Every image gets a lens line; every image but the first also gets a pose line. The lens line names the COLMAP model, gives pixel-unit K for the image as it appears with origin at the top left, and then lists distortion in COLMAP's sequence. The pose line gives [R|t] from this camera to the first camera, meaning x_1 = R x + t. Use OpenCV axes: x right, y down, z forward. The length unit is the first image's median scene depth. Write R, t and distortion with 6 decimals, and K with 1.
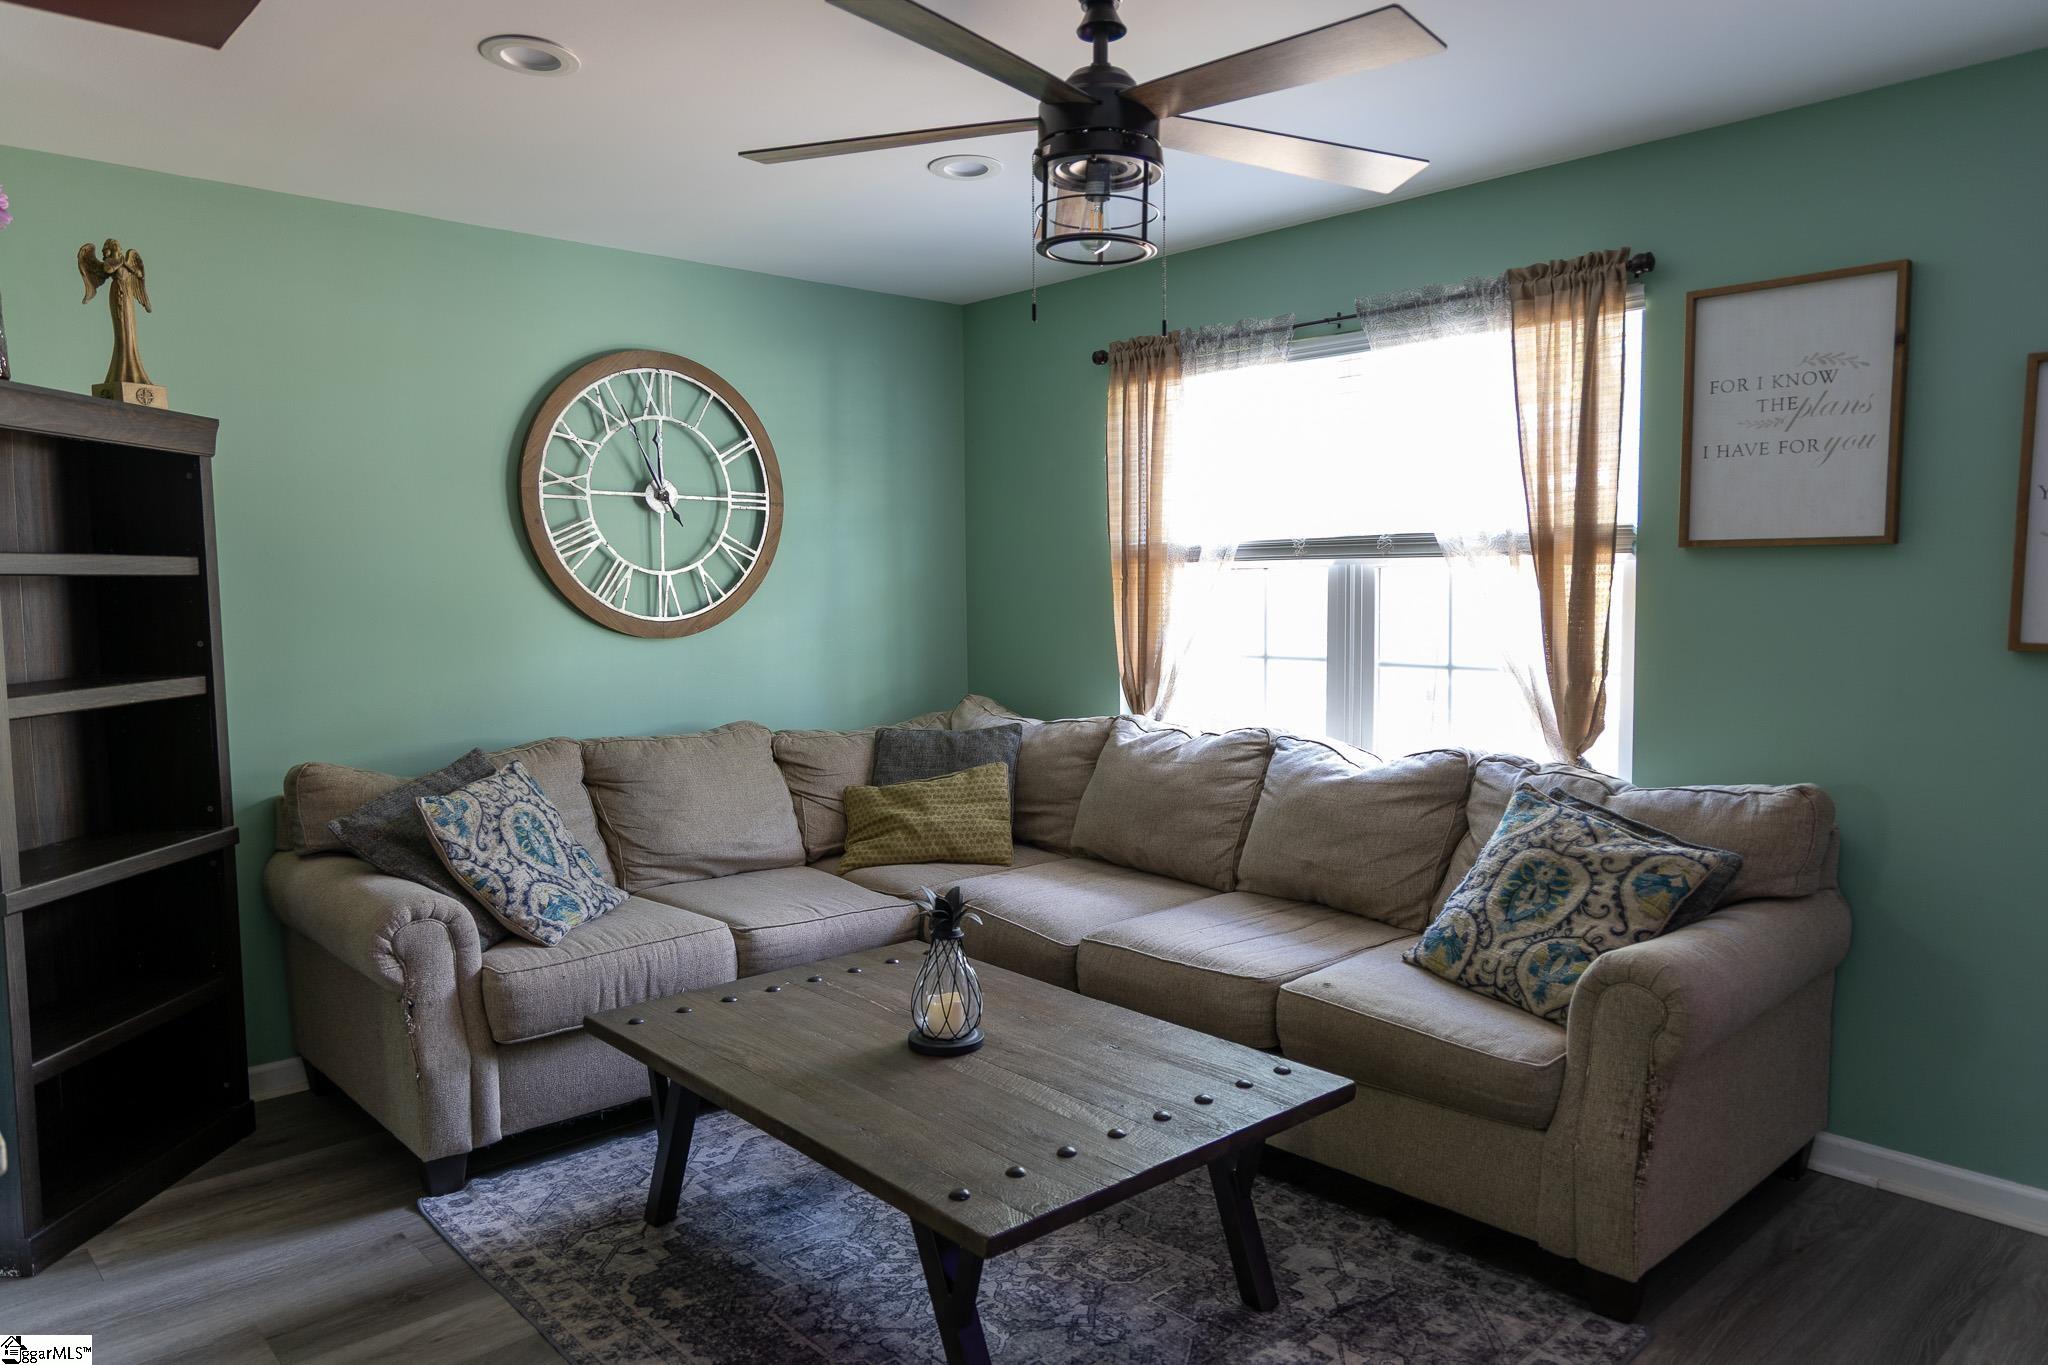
lens RADIAL K [[1384.2, 0, 1025.1], [0, 1384.2, 693.5], [0, 0, 1]] dist [-0.002311, -0.000764]
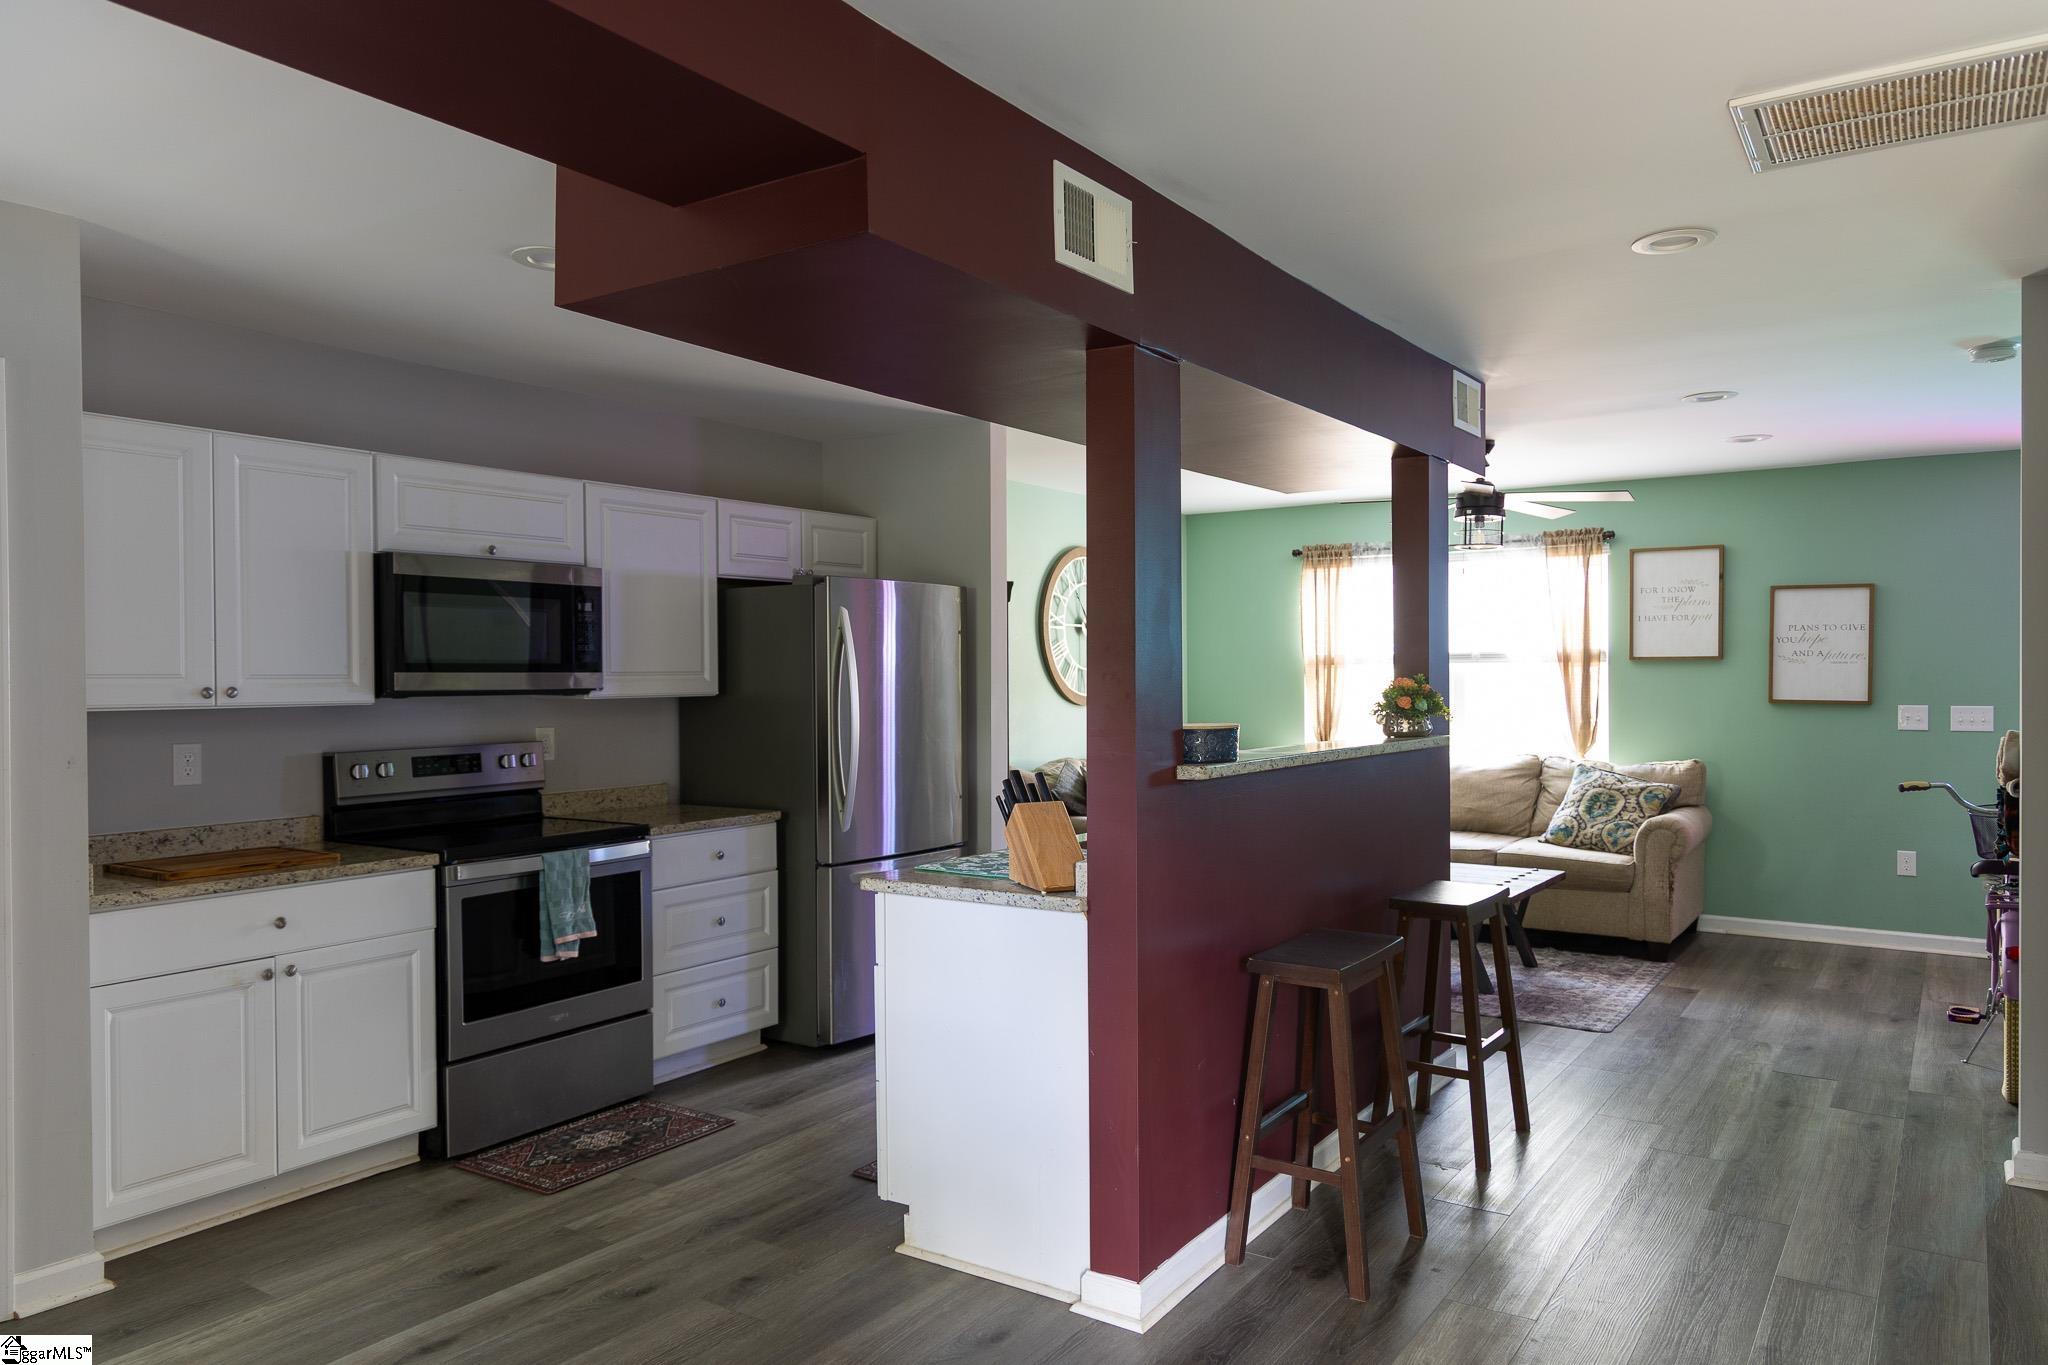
lens RADIAL K [[1384.2, 0, 1025.1], [0, 1384.2, 693.5], [0, 0, 1]] dist [-0.002311, -0.000764]
pose [[0.974410, -0.000580, 0.224779, -1.078849], [0.016070, 0.997618, -0.067086, 0.091477], [-0.224205, 0.068982, 0.972098, -1.050720]]
